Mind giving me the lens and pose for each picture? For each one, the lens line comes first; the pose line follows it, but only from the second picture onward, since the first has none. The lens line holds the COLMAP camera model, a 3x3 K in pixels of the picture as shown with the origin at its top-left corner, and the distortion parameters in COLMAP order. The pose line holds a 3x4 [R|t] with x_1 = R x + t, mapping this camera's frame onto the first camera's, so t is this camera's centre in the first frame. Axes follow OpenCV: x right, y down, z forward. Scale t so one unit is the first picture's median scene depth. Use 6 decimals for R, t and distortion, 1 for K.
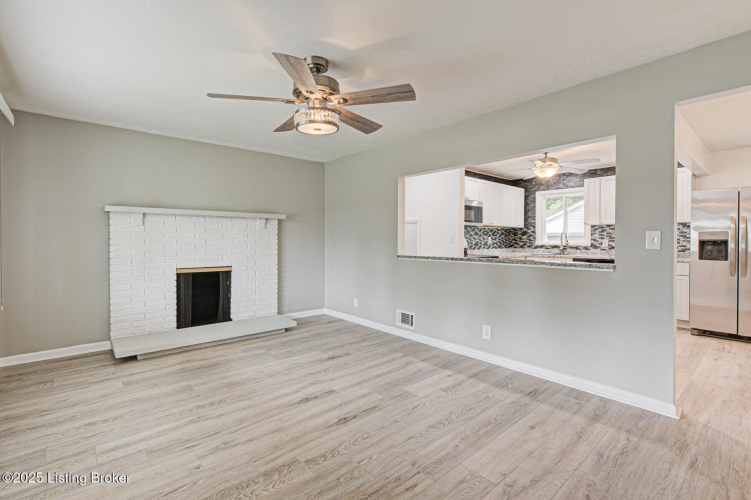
lens RADIAL K [[336.3, 0, 375.7], [0, 336.3, 245.3], [0, 0, 1]] dist [-0.001800, 0.000467]
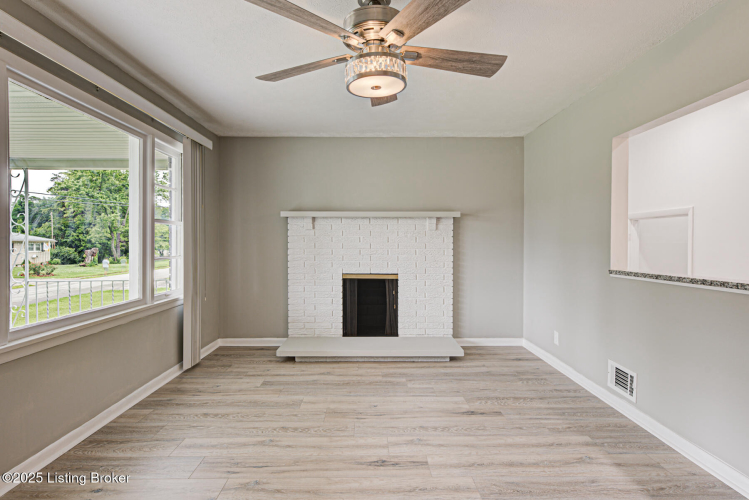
lens RADIAL K [[391.7, 0, 374.9], [0, 391.7, 249.0], [0, 0, 1]] dist [0.004710, 0.001035]
pose [[0.764395, 0.009268, -0.644682, 0.219469], [-0.010360, 0.999944, 0.002091, -0.004578], [0.644665, 0.005081, 0.764448, 0.225621]]
